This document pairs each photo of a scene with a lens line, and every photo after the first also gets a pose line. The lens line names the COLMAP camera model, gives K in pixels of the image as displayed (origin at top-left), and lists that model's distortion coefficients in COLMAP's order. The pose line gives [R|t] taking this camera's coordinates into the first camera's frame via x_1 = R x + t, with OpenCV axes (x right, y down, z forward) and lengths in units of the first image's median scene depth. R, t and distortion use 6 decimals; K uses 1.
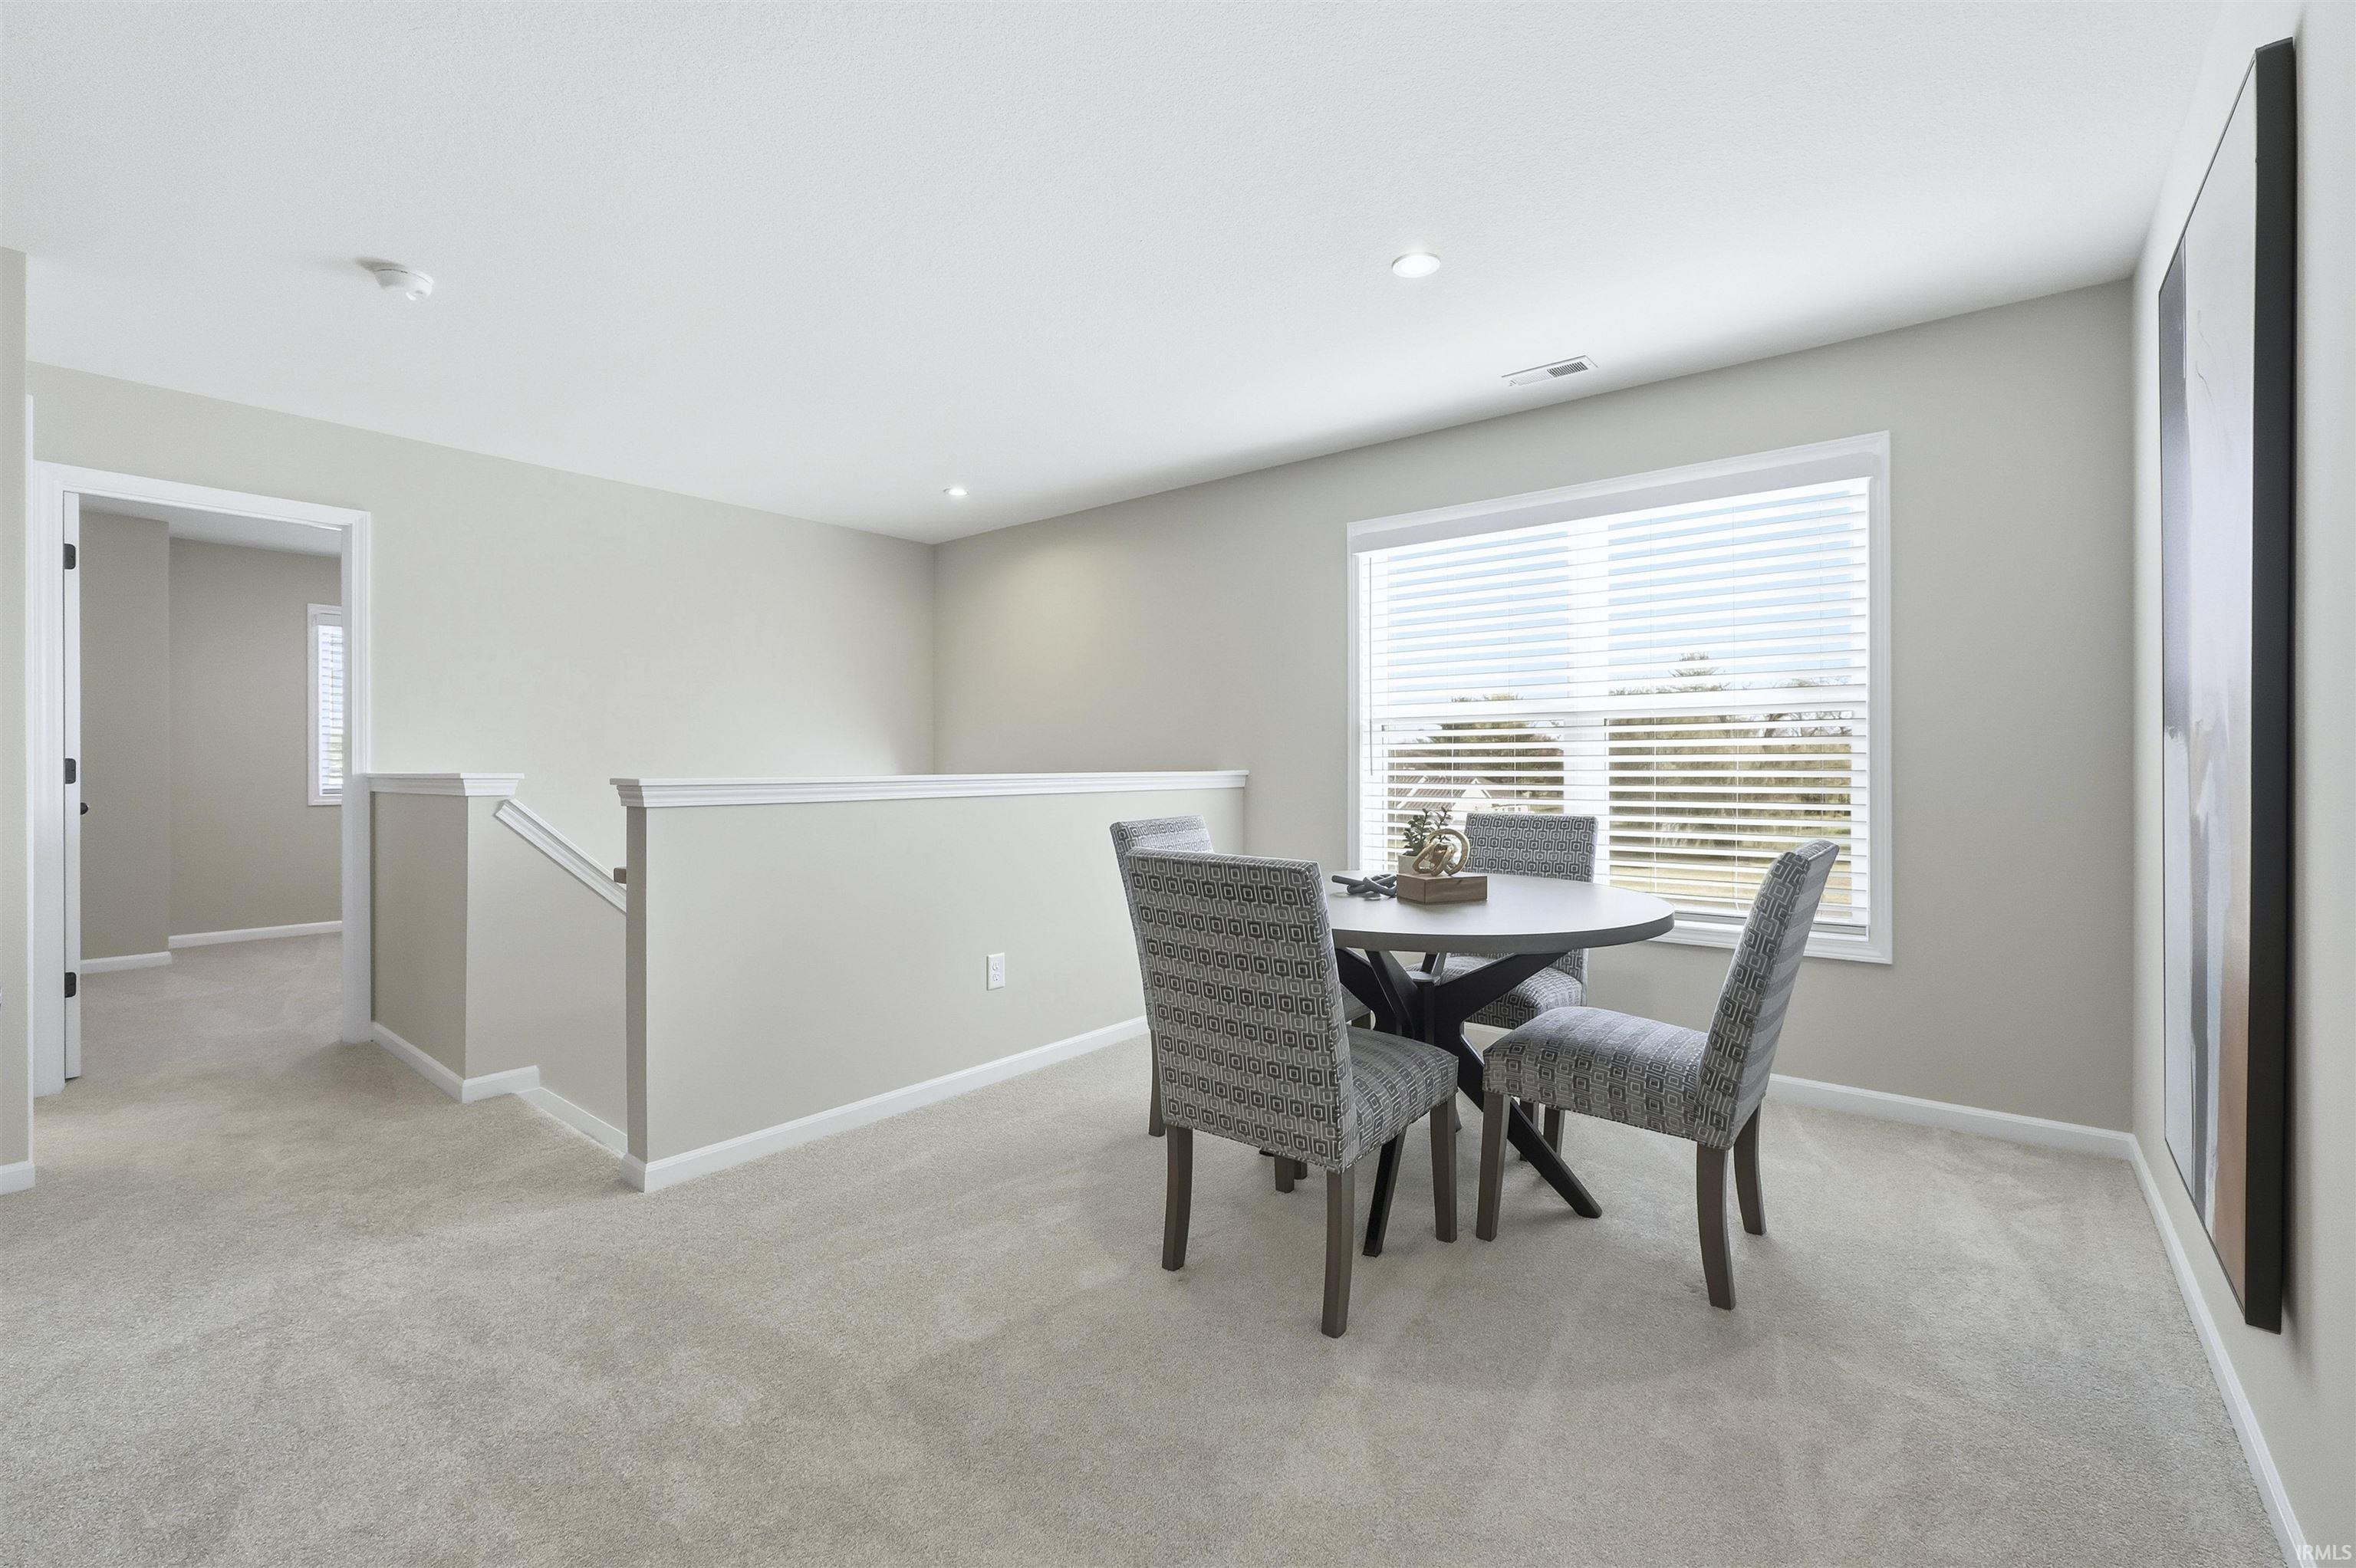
lens RADIAL K [[995.2, 0, 1189.7], [0, 995.2, 772.0], [0, 0, 1]] dist [-0.017161, 0.001165]
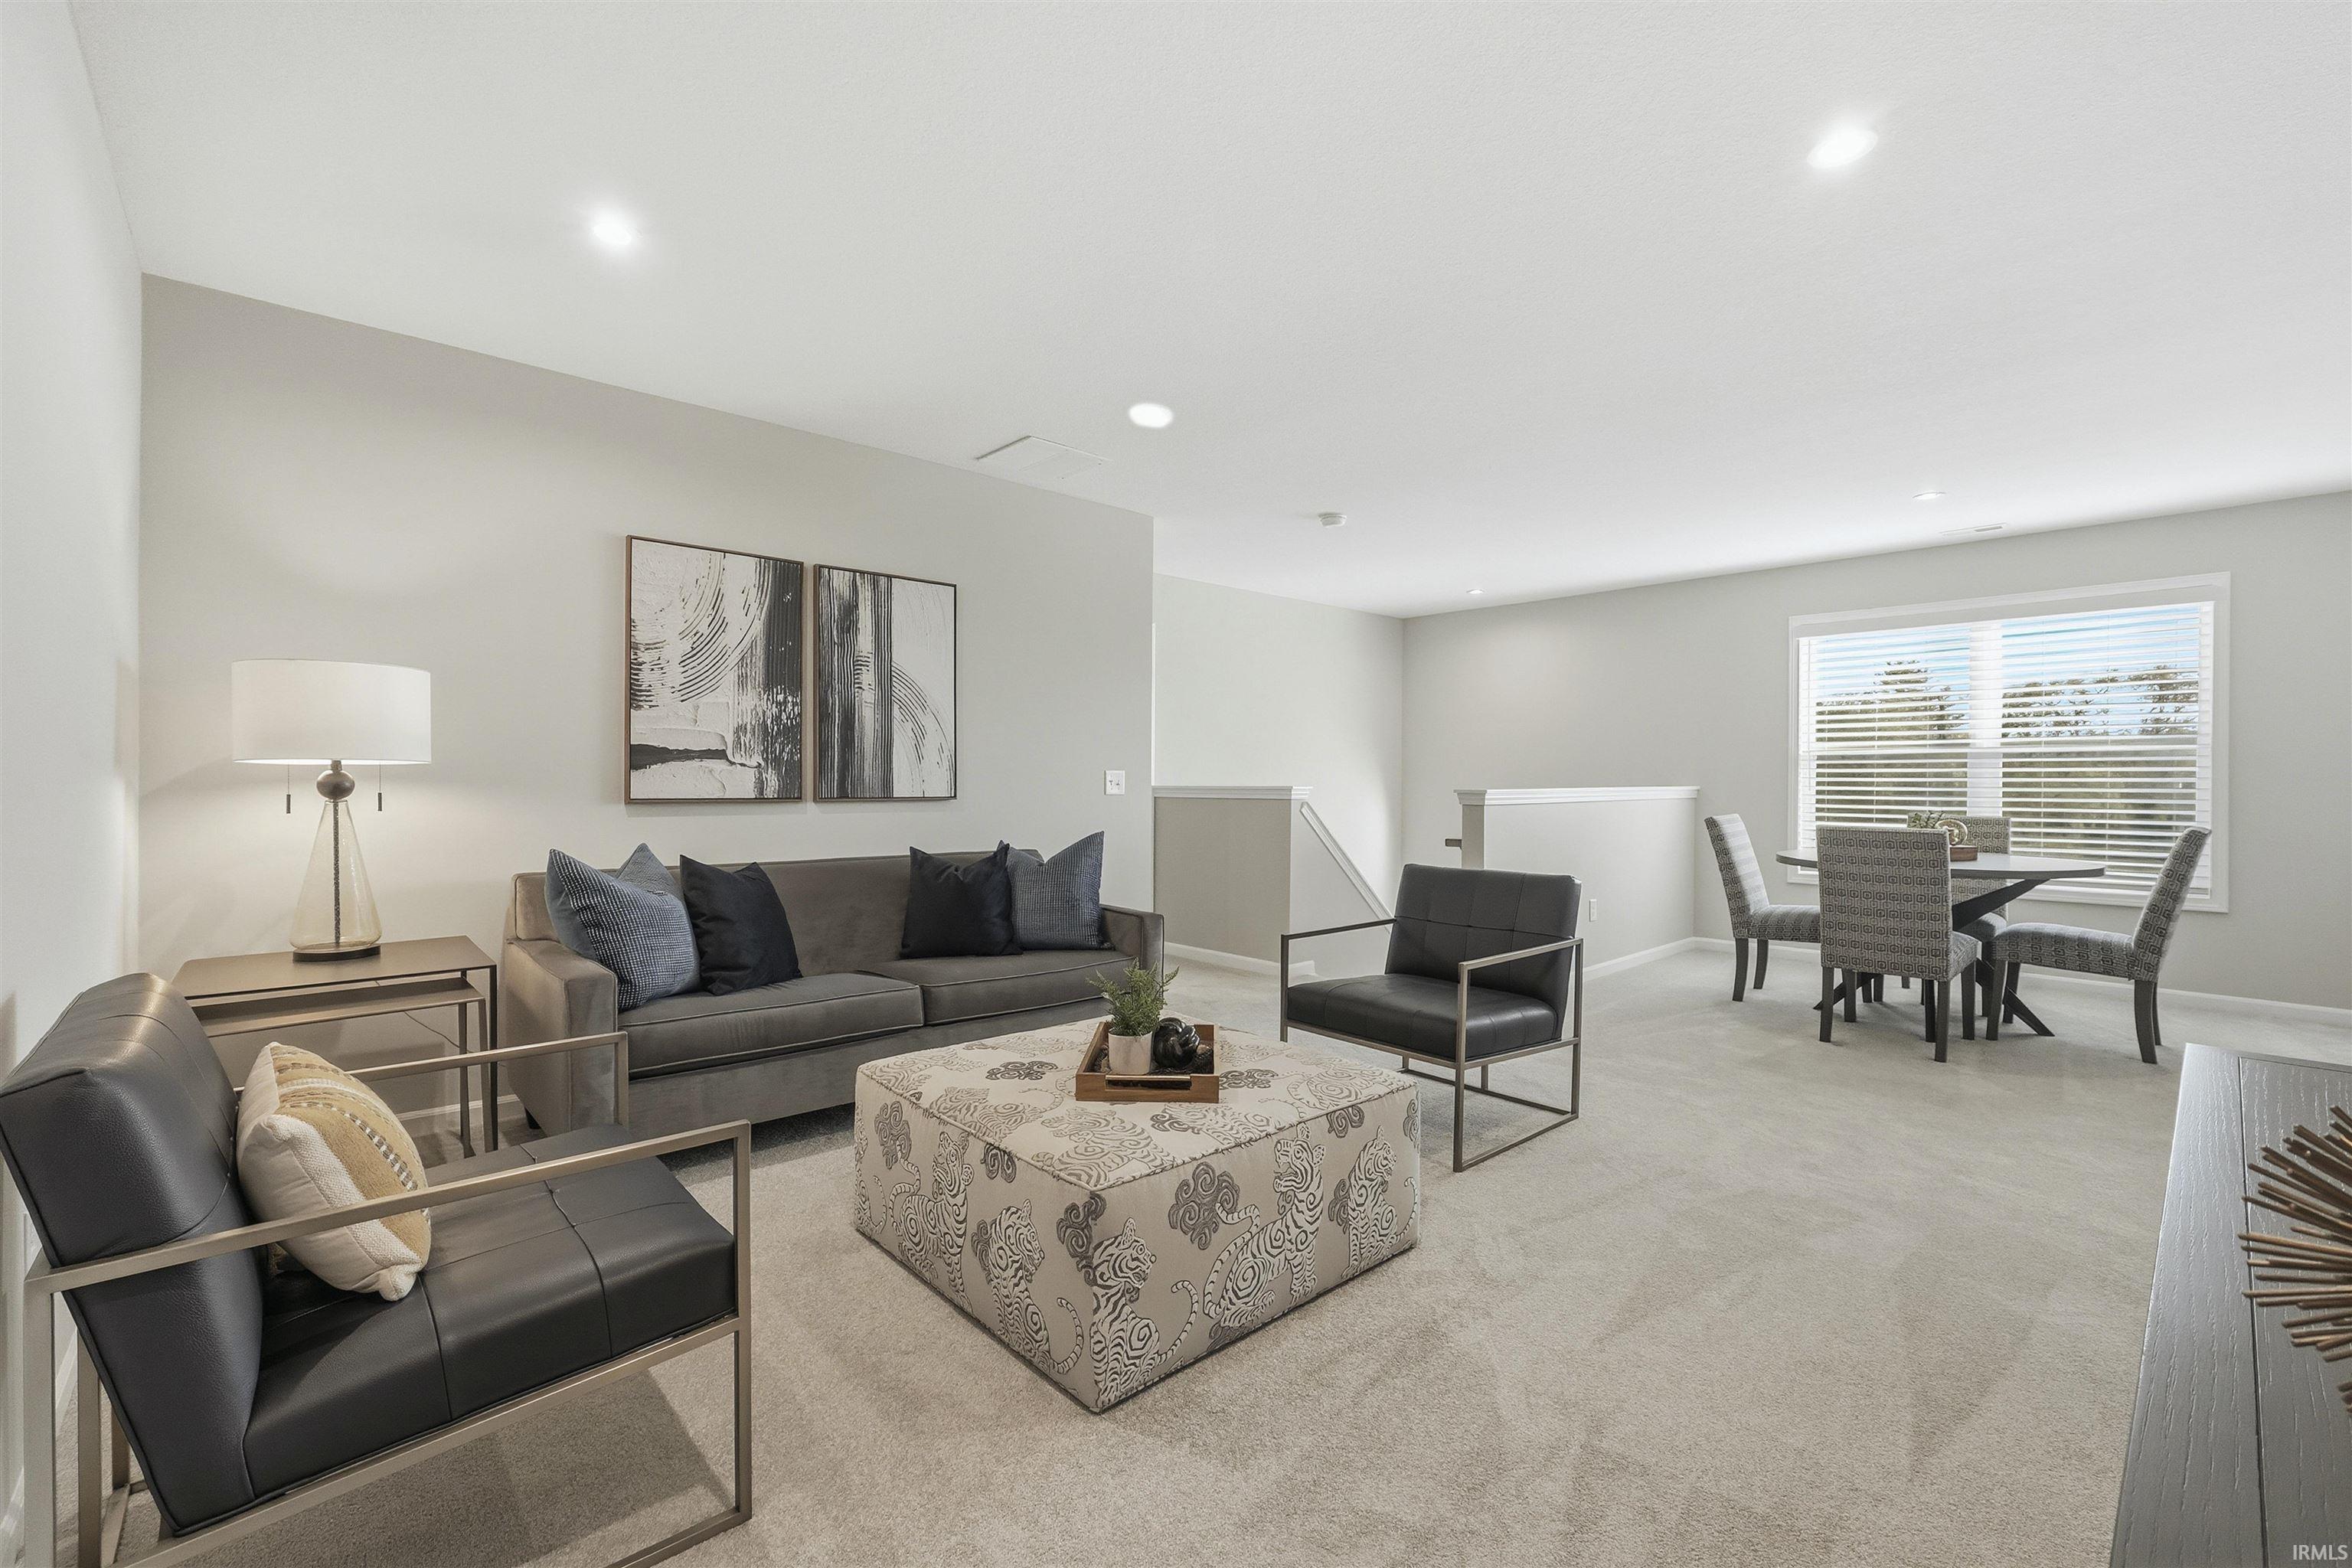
lens RADIAL K [[993.6, 0, 1166.9], [0, 993.6, 790.0], [0, 0, 1]] dist [-0.017161, 0.001165]
pose [[0.987138, 0.006199, -0.159752, -0.697700], [-0.005919, 0.999980, 0.002229, 0.007317], [0.159763, -0.001254, 0.987155, -0.786990]]
